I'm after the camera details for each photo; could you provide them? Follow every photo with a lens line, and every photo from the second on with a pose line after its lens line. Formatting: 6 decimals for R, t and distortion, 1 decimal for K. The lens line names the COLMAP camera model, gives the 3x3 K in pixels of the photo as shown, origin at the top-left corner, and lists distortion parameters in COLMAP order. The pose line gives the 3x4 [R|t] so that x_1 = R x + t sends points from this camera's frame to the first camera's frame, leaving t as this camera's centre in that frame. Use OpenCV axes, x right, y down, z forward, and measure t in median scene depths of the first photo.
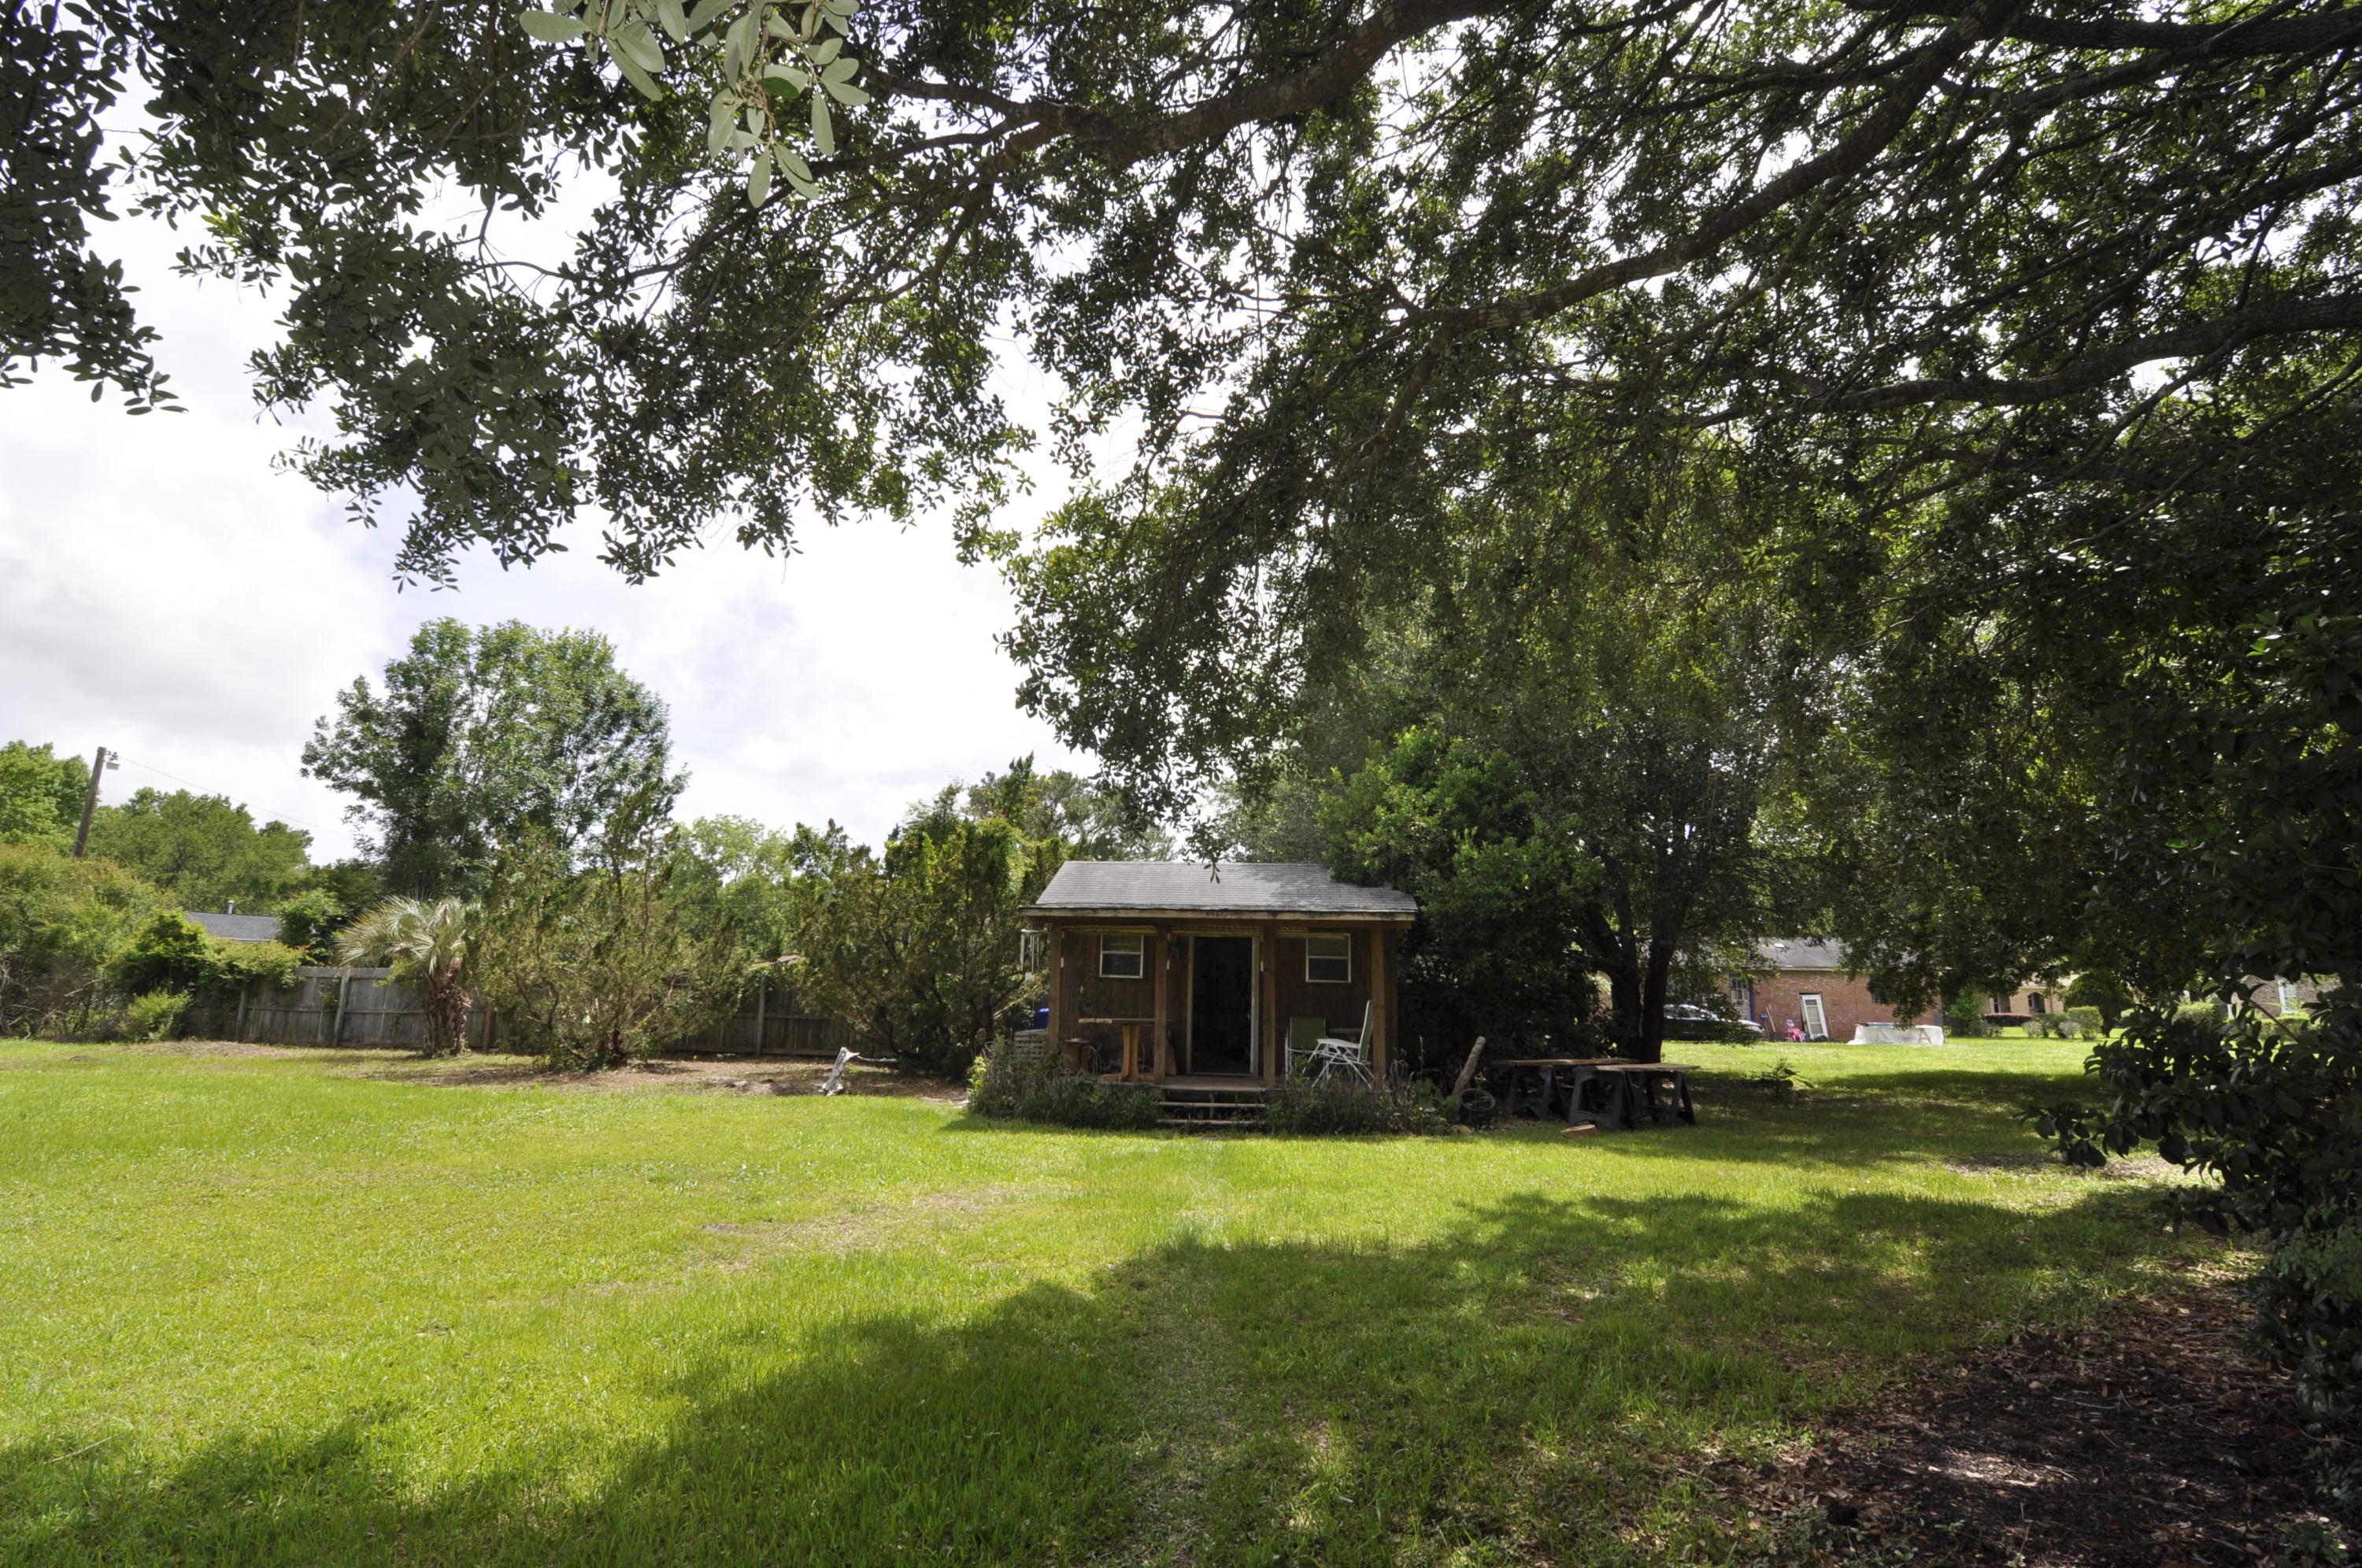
lens RADIAL K [[1125.4, 0, 1181.0], [0, 1125.4, 784.0], [0, 0, 1]] dist [-0.001520, -0.015864]
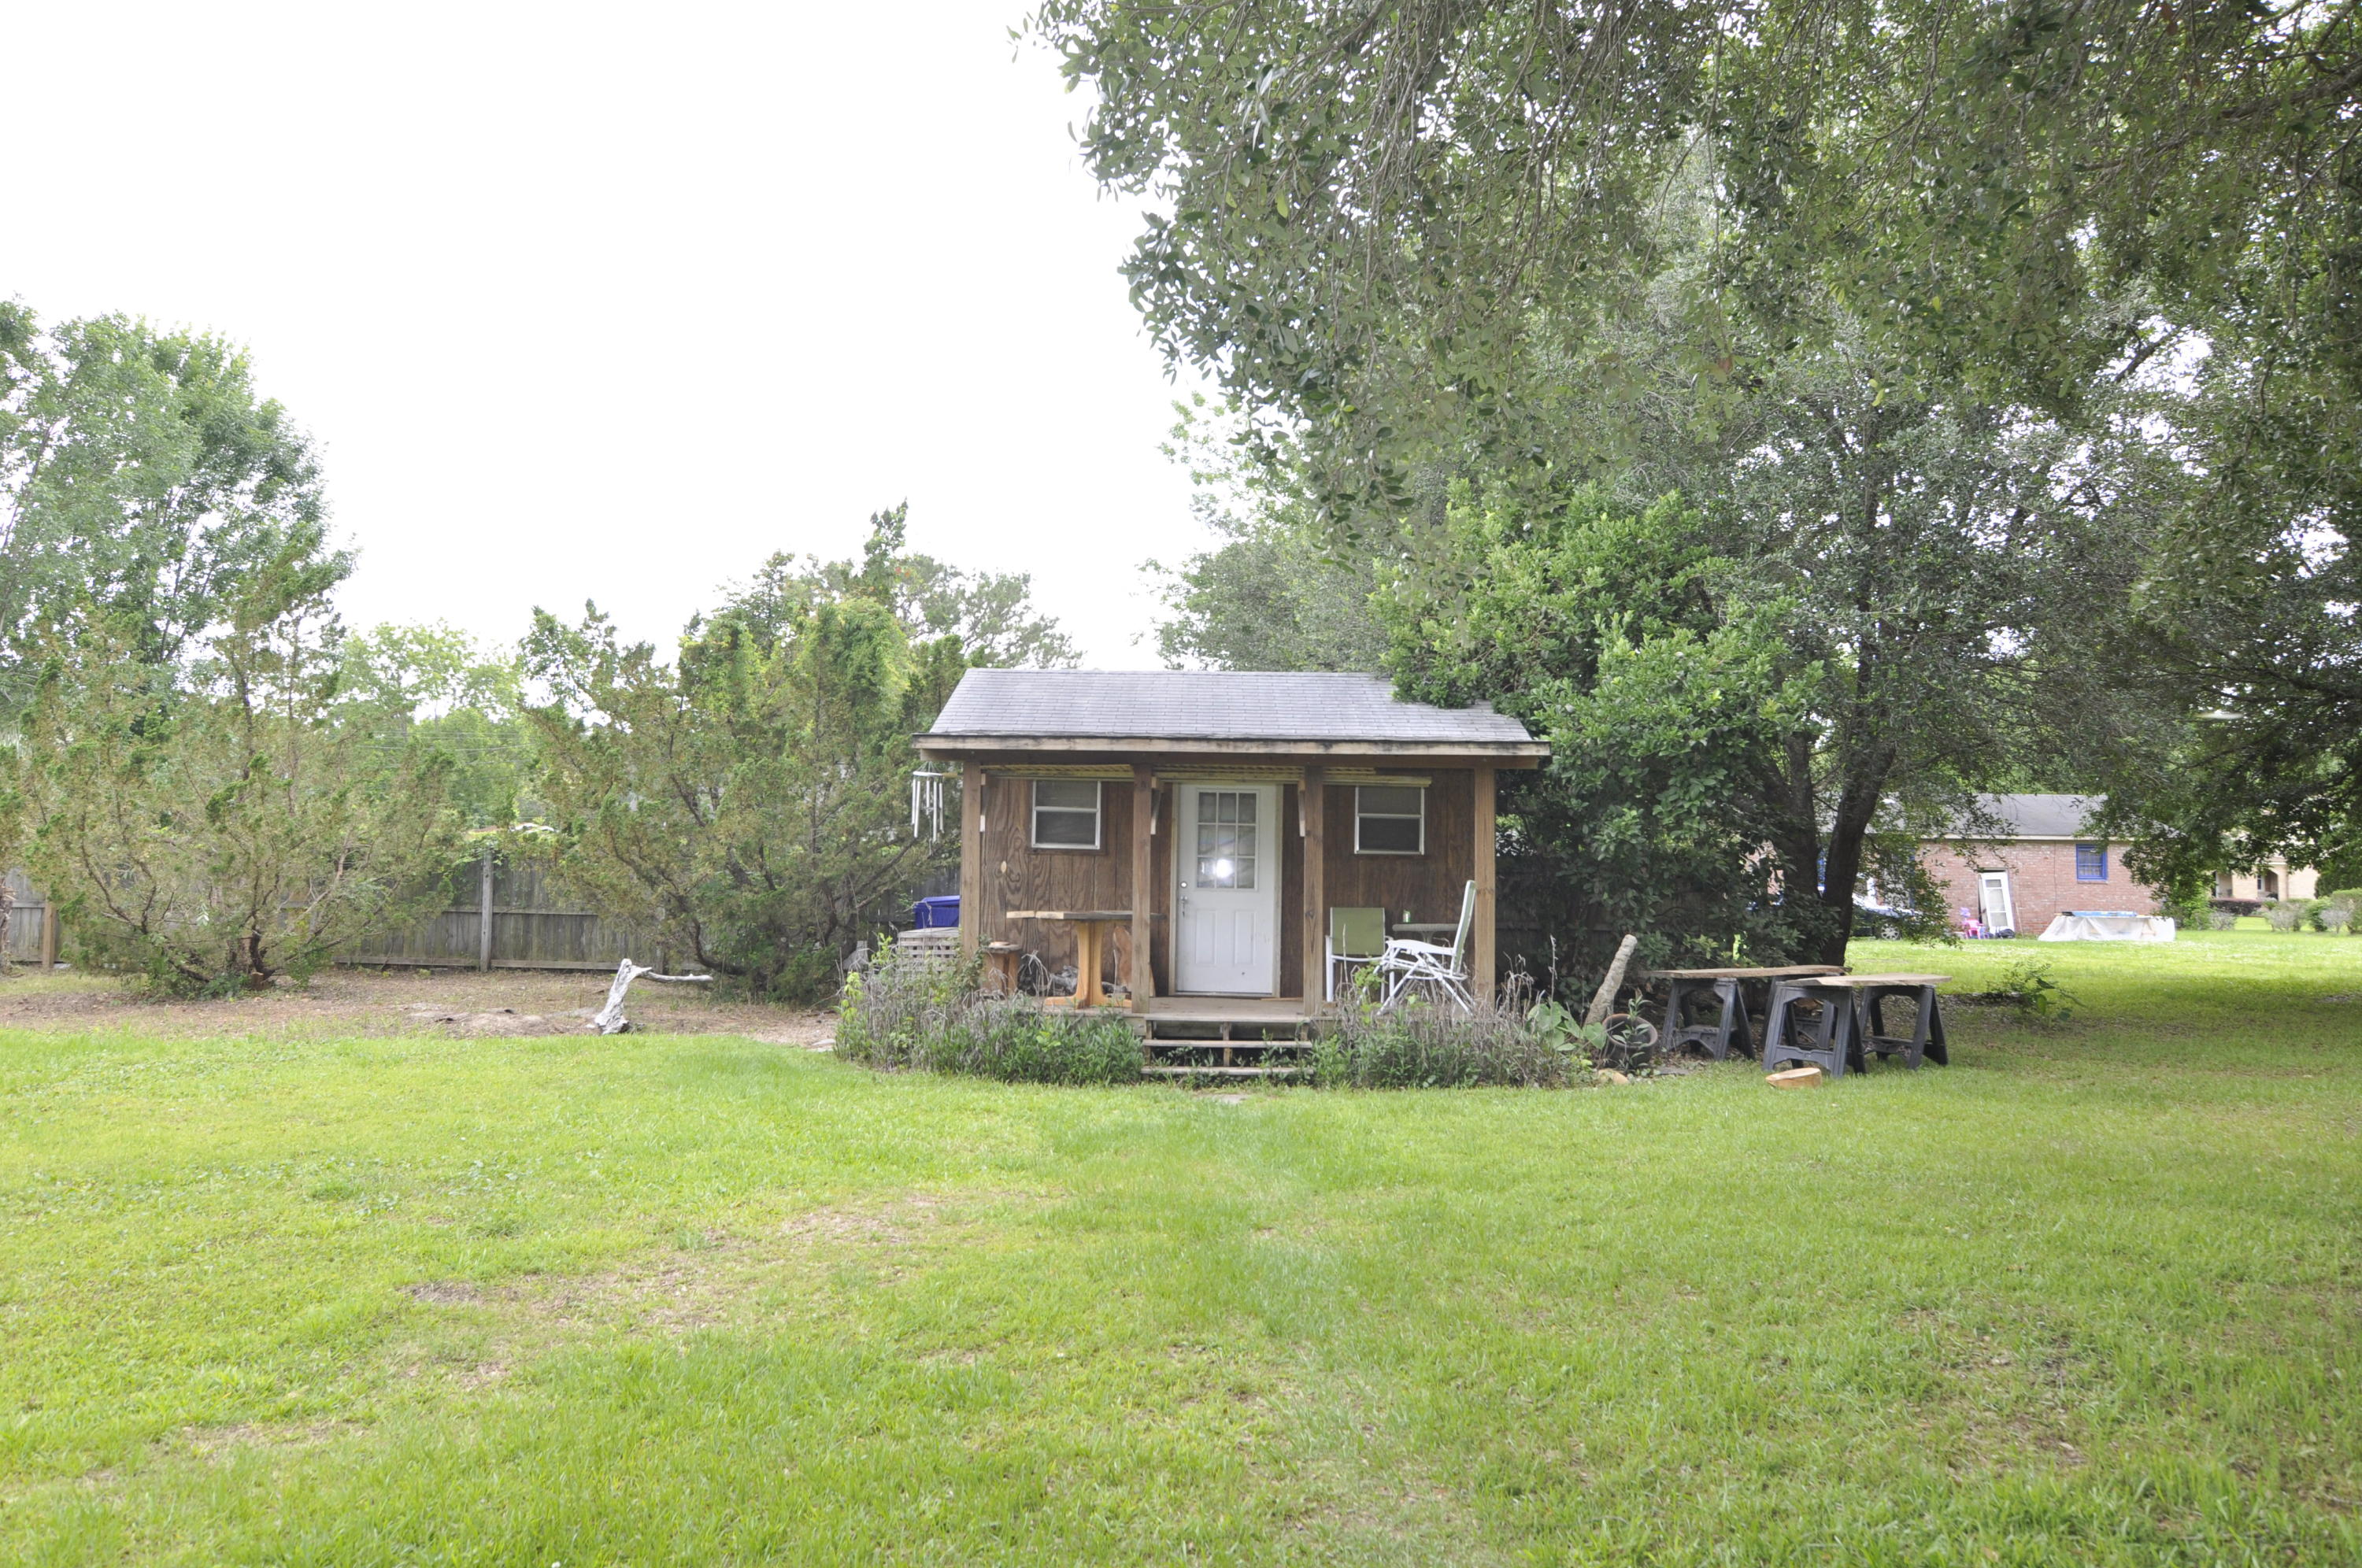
lens RADIAL K [[1594.3, 0, 1176.0], [0, 1594.3, 781.9], [0, 0, 1]] dist [0.004017, -0.020466]
pose [[0.998320, -0.000181, 0.057933, -0.041058], [-0.007115, 0.992042, 0.125703, 0.020065], [-0.057495, -0.125904, 0.990375, 0.100060]]
